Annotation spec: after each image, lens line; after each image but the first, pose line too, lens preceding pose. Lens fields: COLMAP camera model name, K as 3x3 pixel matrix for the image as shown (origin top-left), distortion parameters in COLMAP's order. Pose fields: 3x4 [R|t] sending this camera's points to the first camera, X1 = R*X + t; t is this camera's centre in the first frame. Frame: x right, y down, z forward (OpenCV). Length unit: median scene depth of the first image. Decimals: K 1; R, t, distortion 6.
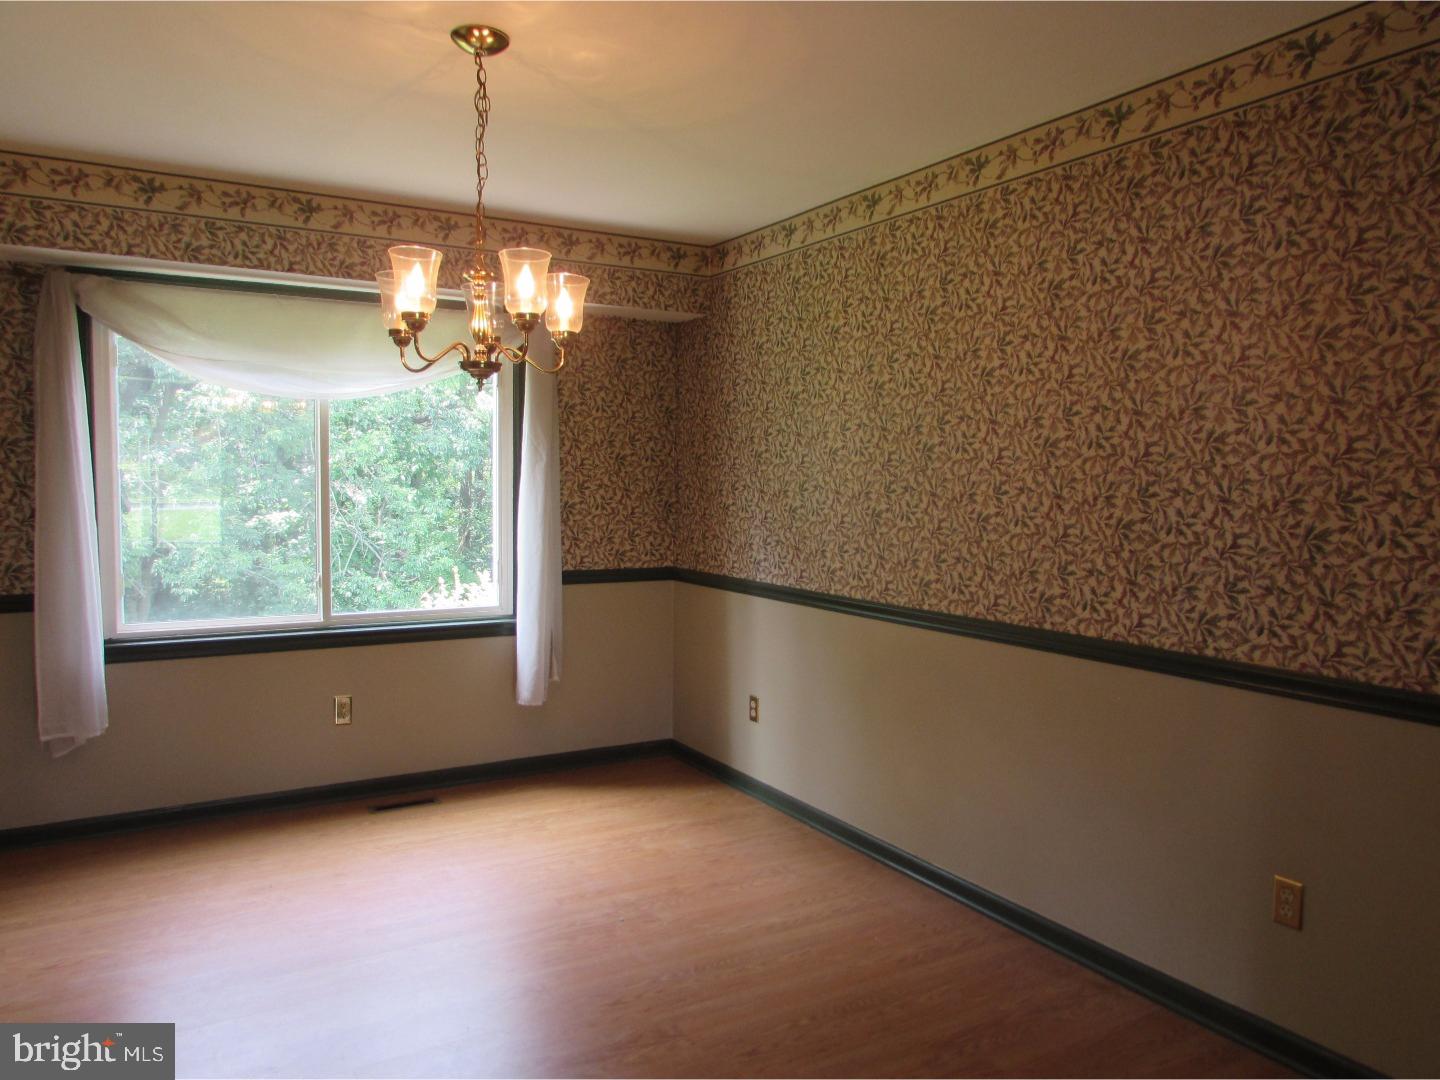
lens RADIAL K [[1017.5, 0, 713.3], [0, 1017.5, 544.4], [0, 0, 1]] dist [-0.041765, 0.025099]
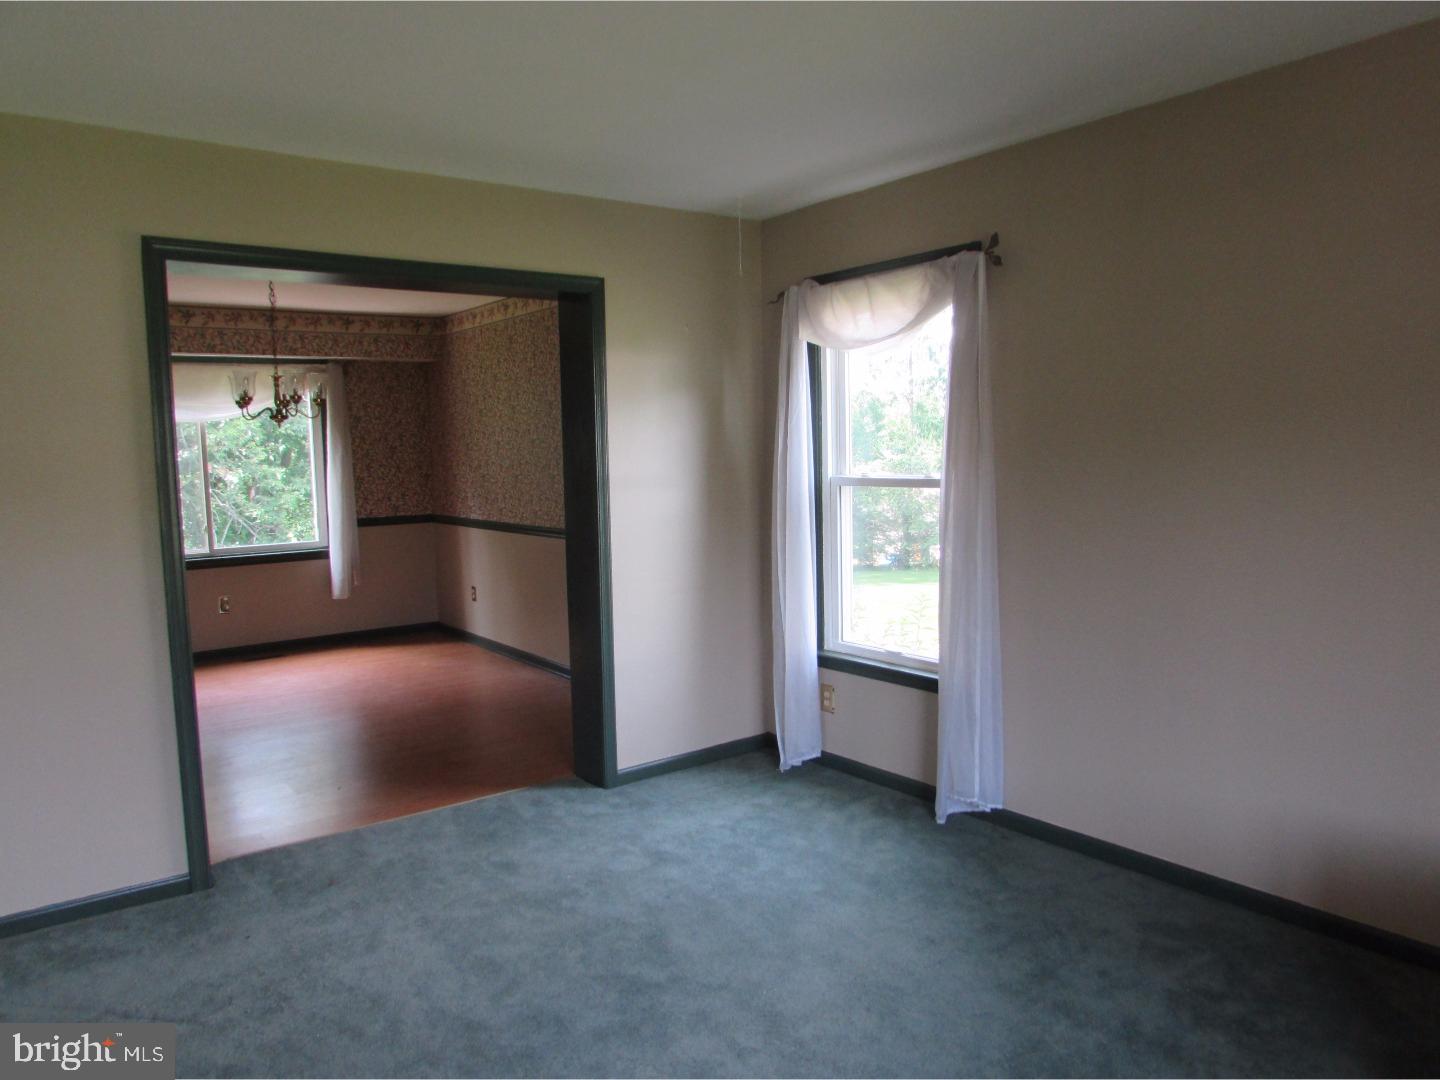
lens RADIAL K [[1017.5, 0, 711.9], [0, 1017.5, 539.5], [0, 0, 1]] dist [-0.041765, 0.025099]
pose [[0.993590, -0.044075, 0.104100, 0.310206], [0.040916, 0.998641, 0.032293, 0.038330], [-0.105381, -0.027827, 0.994042, -0.859178]]
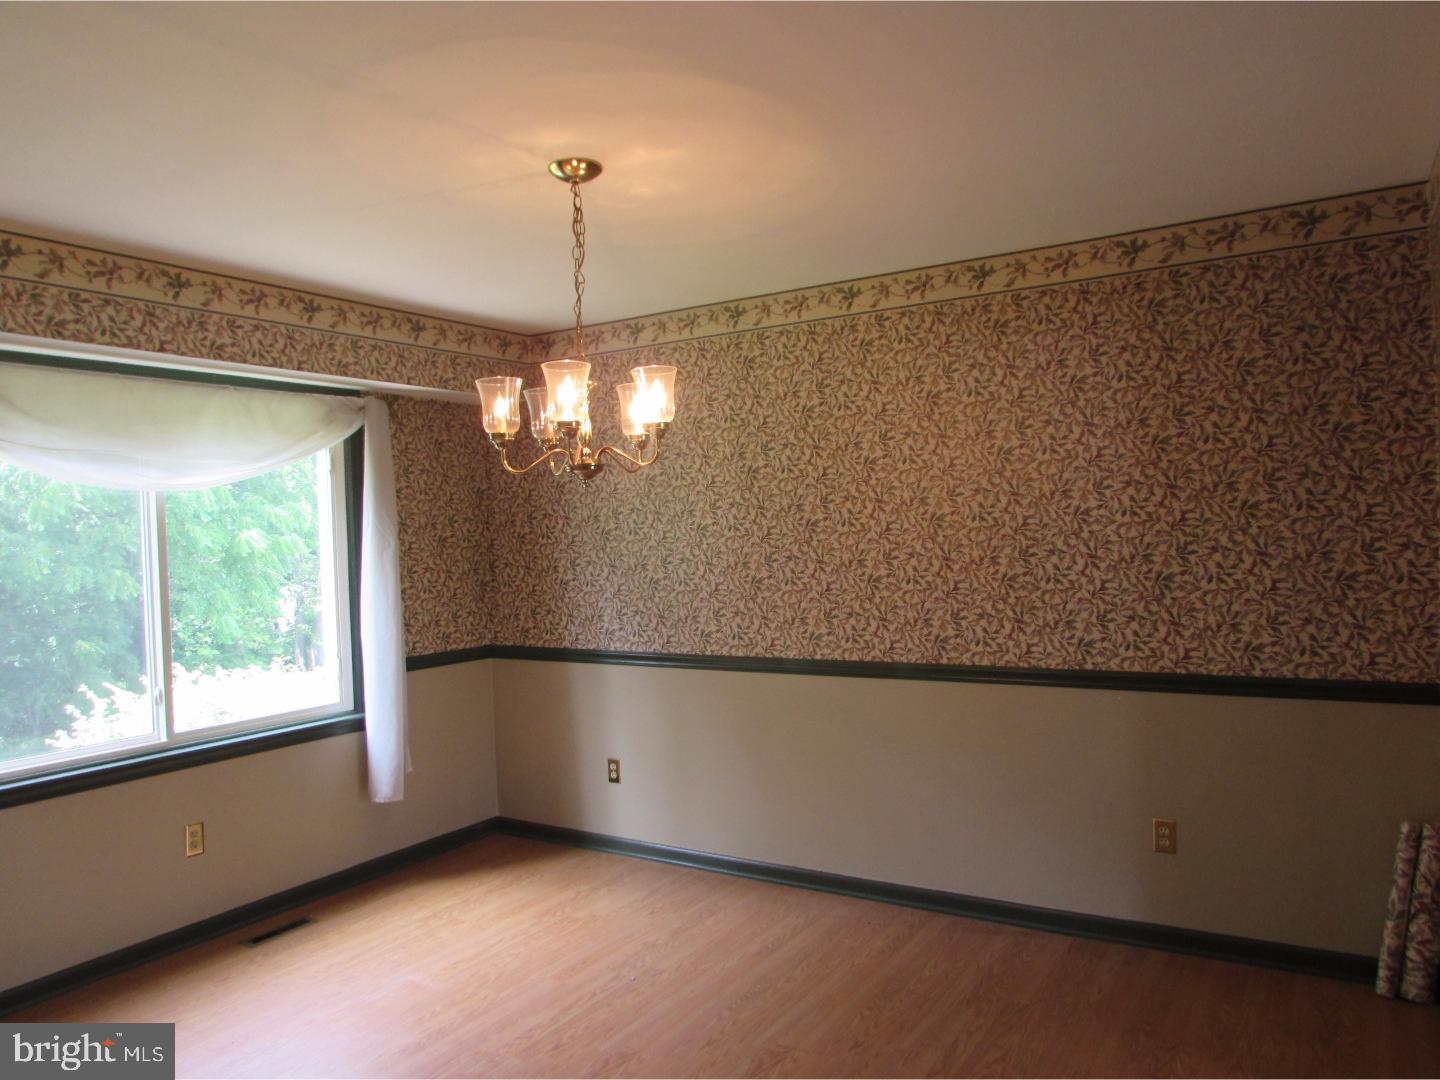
lens RADIAL K [[1017.5, 0, 719.4], [0, 1017.5, 543.0], [0, 0, 1]] dist [-0.041765, 0.025099]
pose [[0.889124, -0.045581, 0.455391, -0.393197], [0.072109, 0.996552, -0.041041, -0.027905], [-0.451950, 0.069329, 0.889345, -0.009745]]
